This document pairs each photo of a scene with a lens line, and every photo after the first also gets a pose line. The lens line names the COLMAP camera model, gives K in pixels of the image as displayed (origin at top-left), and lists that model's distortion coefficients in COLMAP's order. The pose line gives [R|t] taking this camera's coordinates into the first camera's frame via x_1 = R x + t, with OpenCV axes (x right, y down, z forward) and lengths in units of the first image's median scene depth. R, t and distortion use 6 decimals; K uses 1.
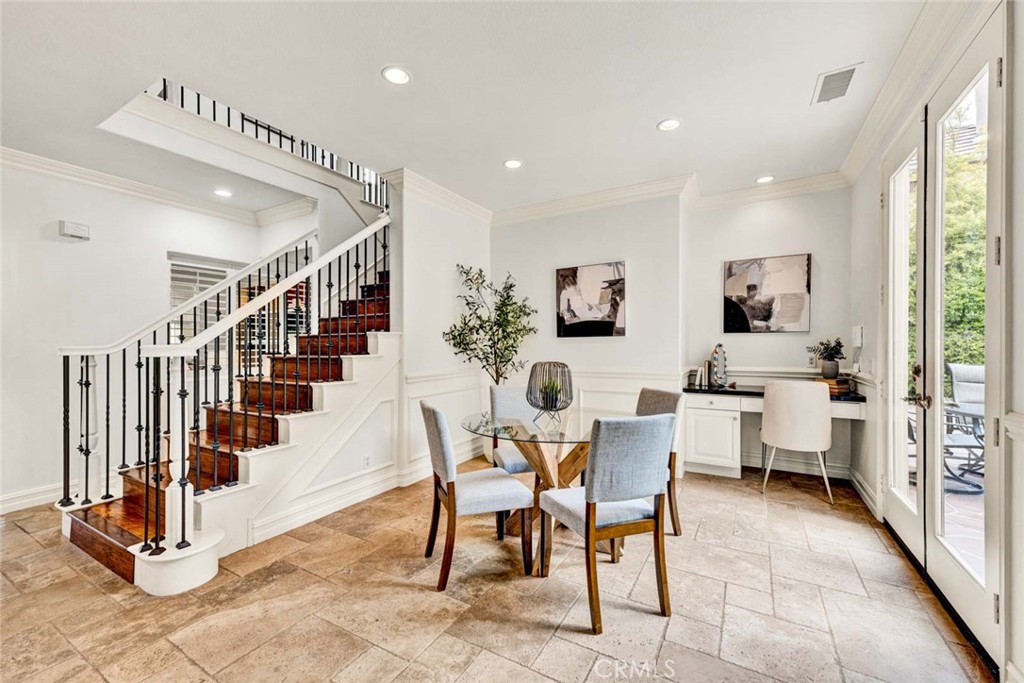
lens RADIAL K [[409.3, 0, 512.0], [0, 409.3, 341.5], [0, 0, 1]] dist [0.000498, 0.000152]
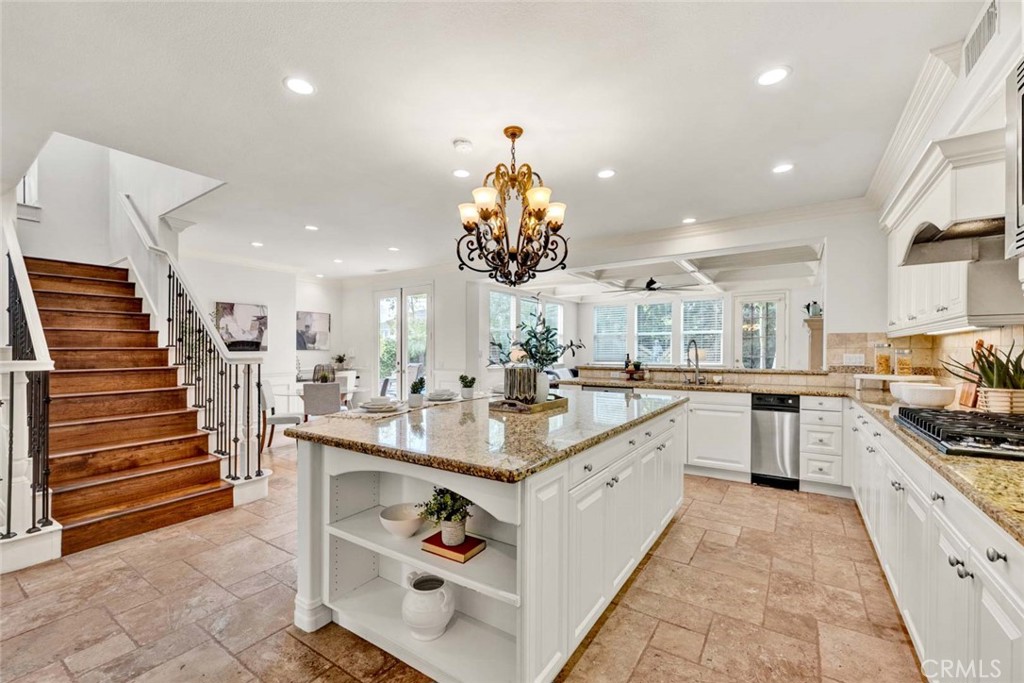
lens RADIAL K [[419.0, 0, 512.0], [0, 419.0, 358.0], [0, 0, 1]] dist [0.012488, 0.000291]
pose [[0.072861, -0.005816, 0.997325, -1.336851], [0.001640, 0.999982, 0.005711, 0.006364], [-0.997341, 0.001219, 0.072869, -0.104933]]
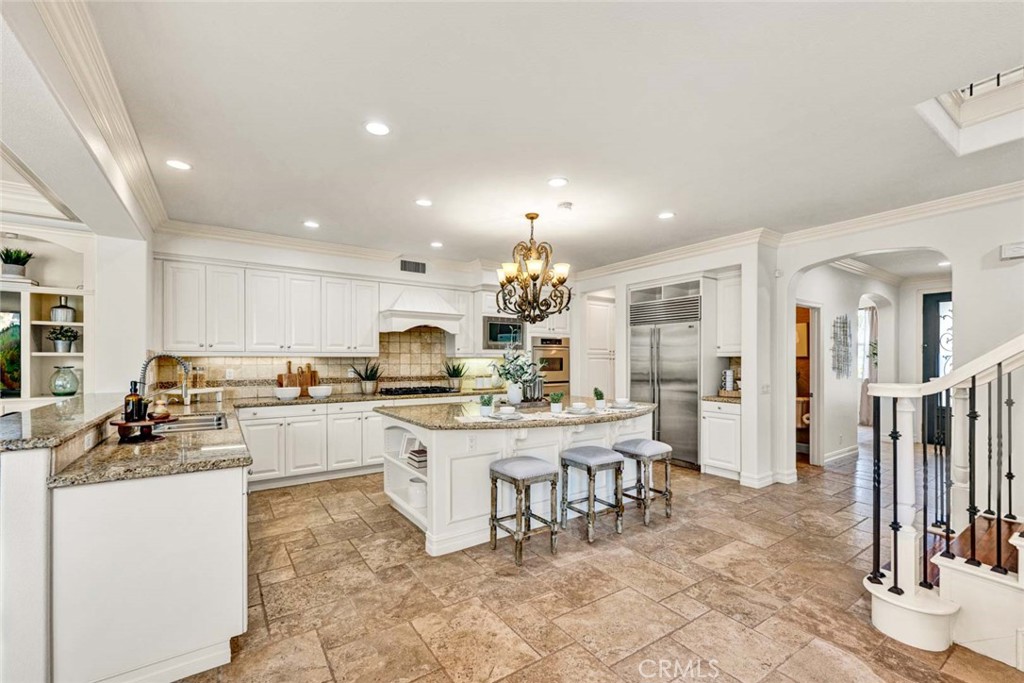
lens RADIAL K [[419.0, 0, 512.0], [0, 419.0, 358.0], [0, 0, 1]] dist [0.012488, 0.000291]
pose [[-0.438515, 0.005078, -0.898709, 0.261402], [0.002389, 0.999987, 0.004485, -0.029573], [0.898720, -0.000180, -0.438522, 0.333502]]
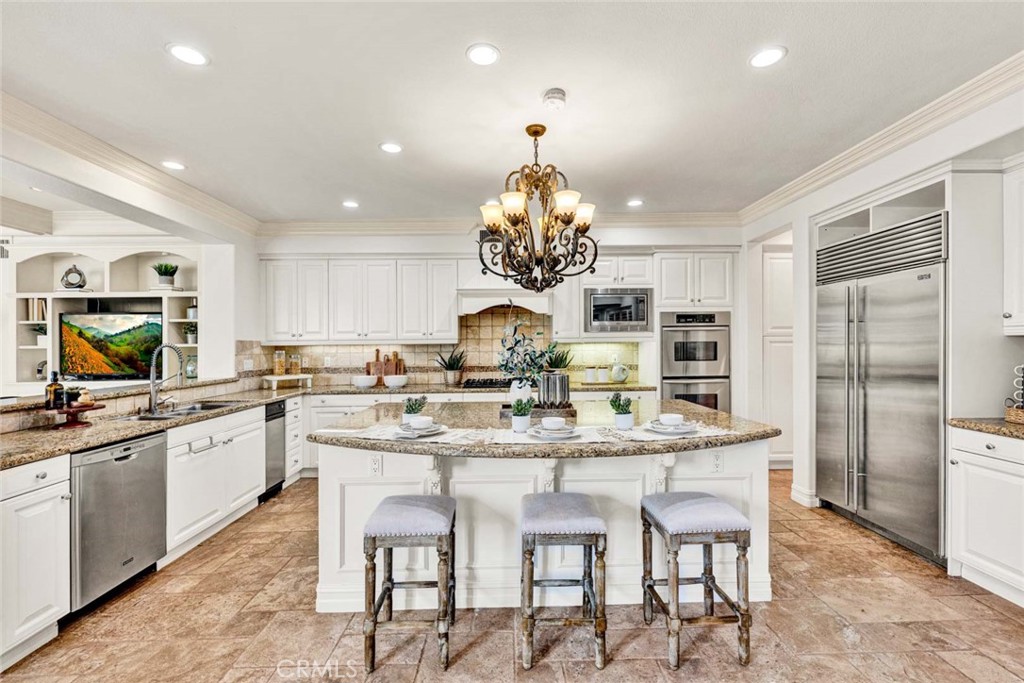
lens RADIAL K [[441.4, 0, 513.0], [0, 441.4, 345.6], [0, 0, 1]] dist [-0.000353, 0.000157]
pose [[-0.852194, 0.016047, -0.522981, -0.257880], [0.016082, 0.999861, 0.004472, -0.025838], [0.522979, -0.004599, -0.852333, 0.513082]]
